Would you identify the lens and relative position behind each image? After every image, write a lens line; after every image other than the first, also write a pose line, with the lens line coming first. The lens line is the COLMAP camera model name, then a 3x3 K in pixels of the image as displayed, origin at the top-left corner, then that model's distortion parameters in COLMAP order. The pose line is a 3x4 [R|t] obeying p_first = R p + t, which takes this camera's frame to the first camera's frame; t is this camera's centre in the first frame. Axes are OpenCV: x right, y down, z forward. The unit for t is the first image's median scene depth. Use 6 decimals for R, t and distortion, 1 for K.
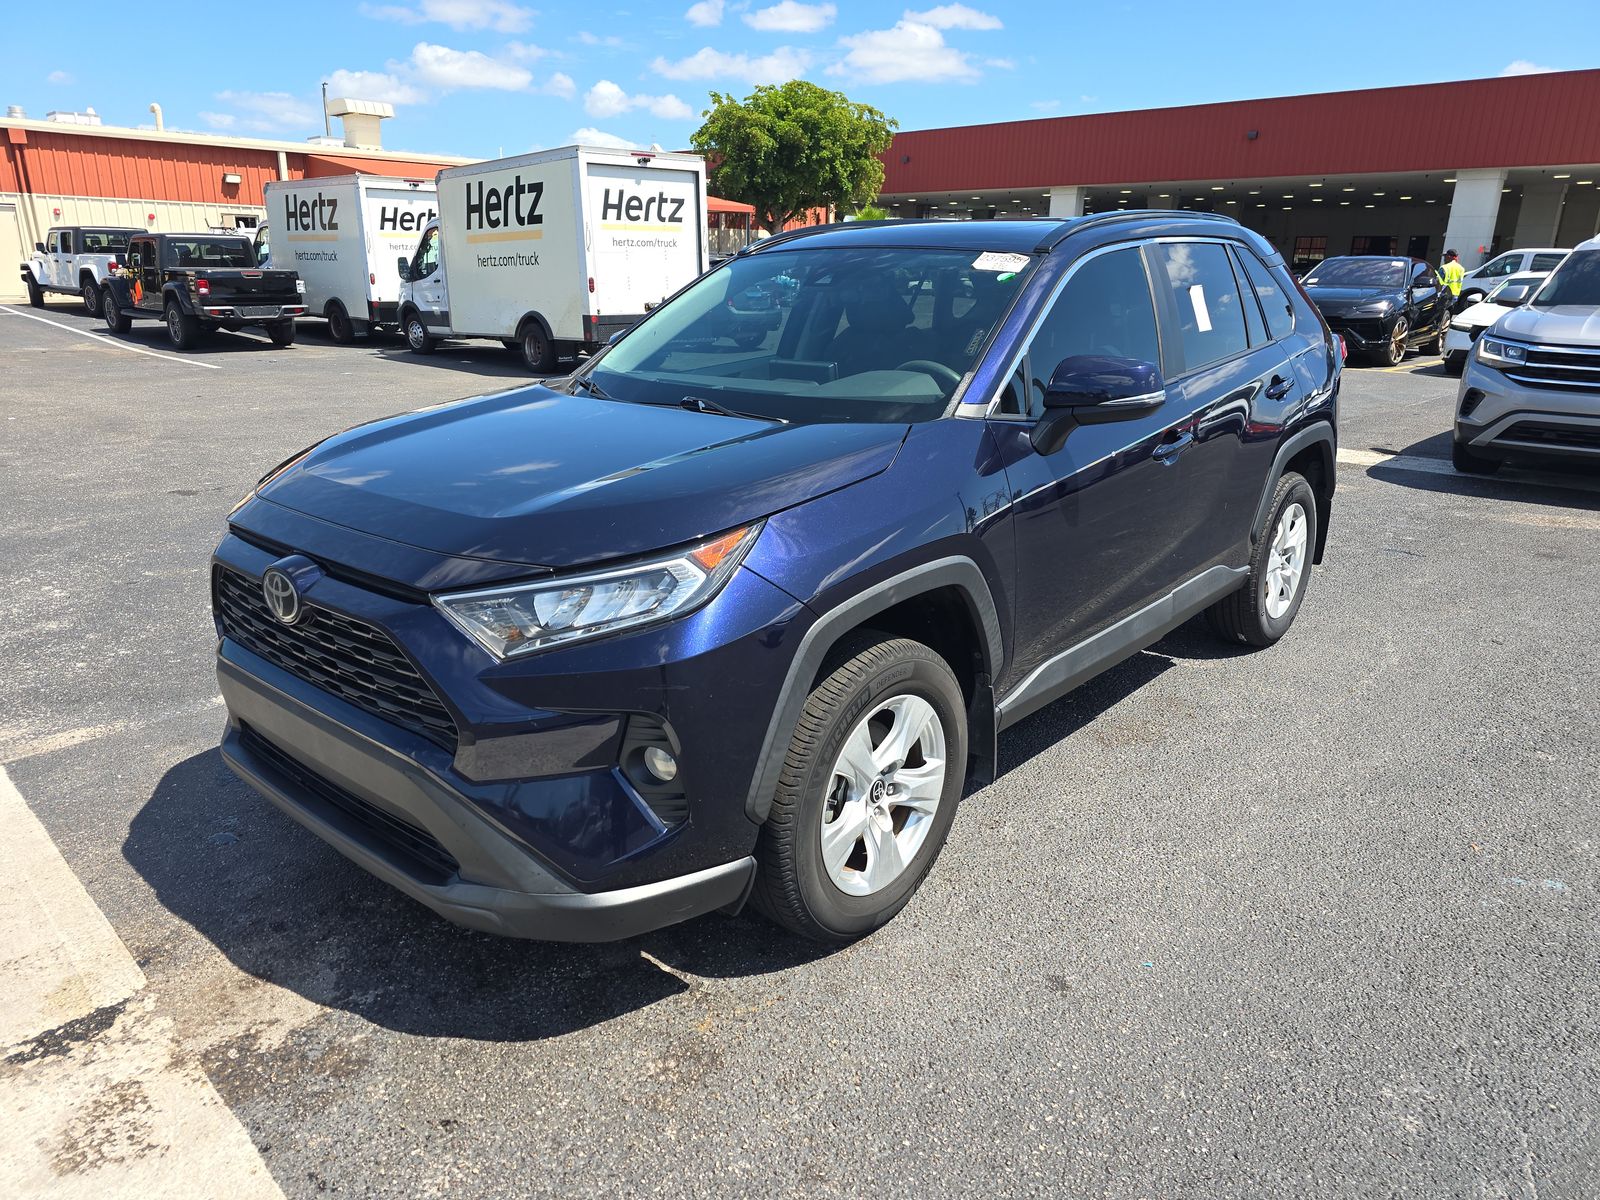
lens RADIAL K [[1083.9, 0, 787.3], [0, 1083.9, 594.4], [0, 0, 1]] dist [0.046940, -0.037761]
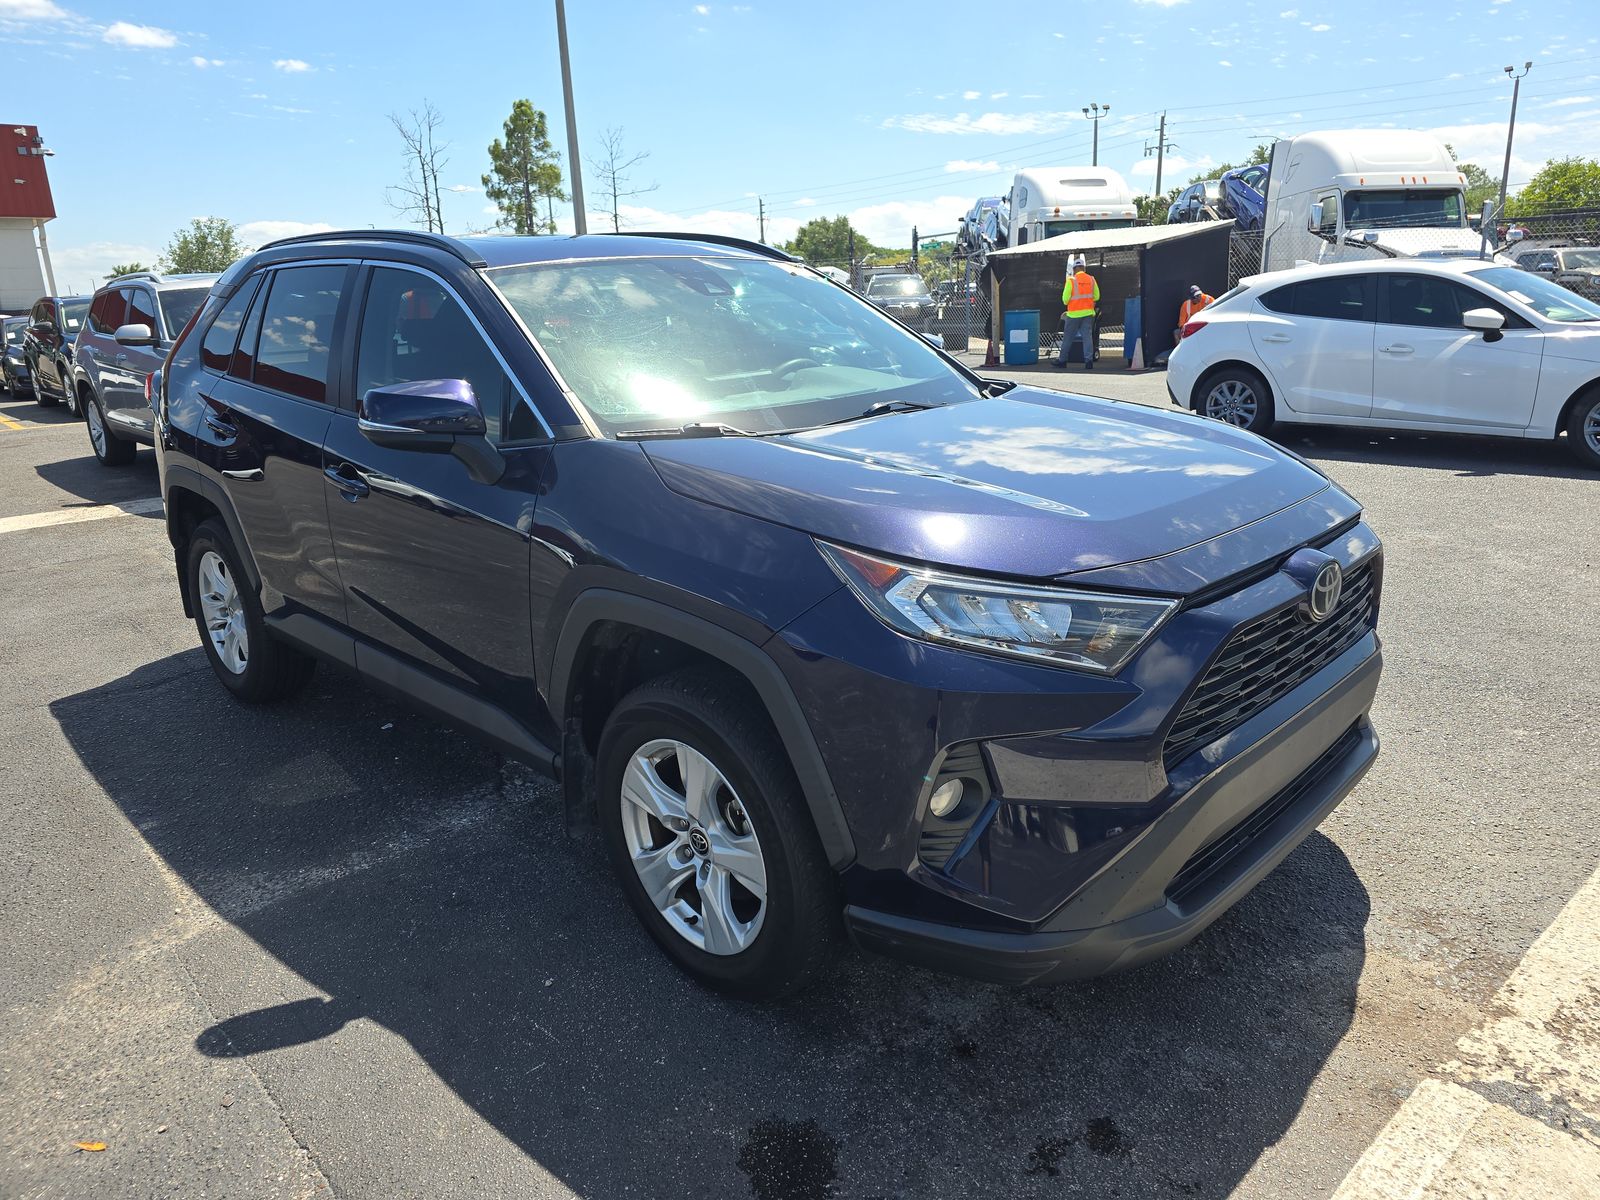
lens RADIAL K [[1083.9, 0, 787.3], [0, 1083.9, 594.4], [0, 0, 1]] dist [0.046940, -0.037761]
pose [[0.049290, -0.278044, 0.959303, -1.392438], [0.325386, 0.912542, 0.247772, -0.384418], [-0.944296, 0.299931, 0.135451, 1.305468]]
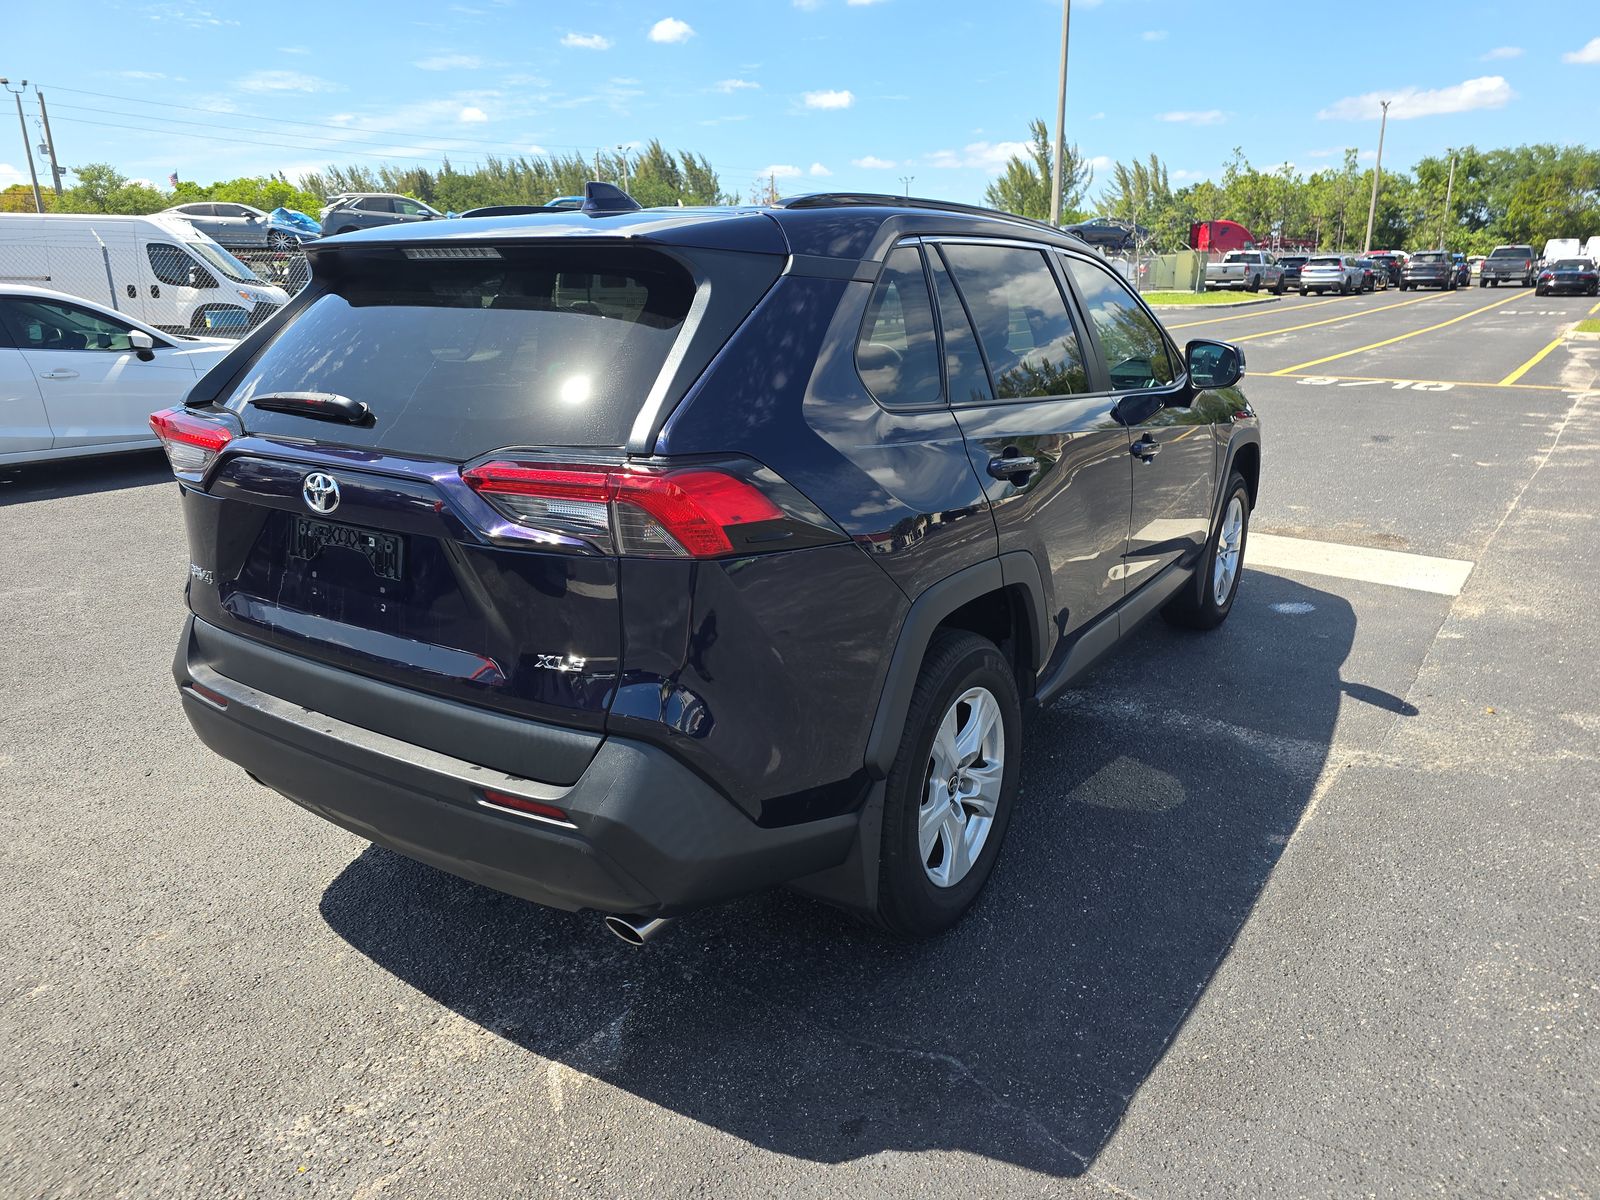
lens RADIAL K [[1083.9, 0, 787.3], [0, 1083.9, 594.4], [0, 0, 1]] dist [0.046940, -0.037761]
pose [[-0.988853, 0.044333, -0.142143, 0.672635], [-0.040921, 0.836972, 0.545714, -0.997945], [0.143163, 0.545447, -0.825828, 3.279536]]
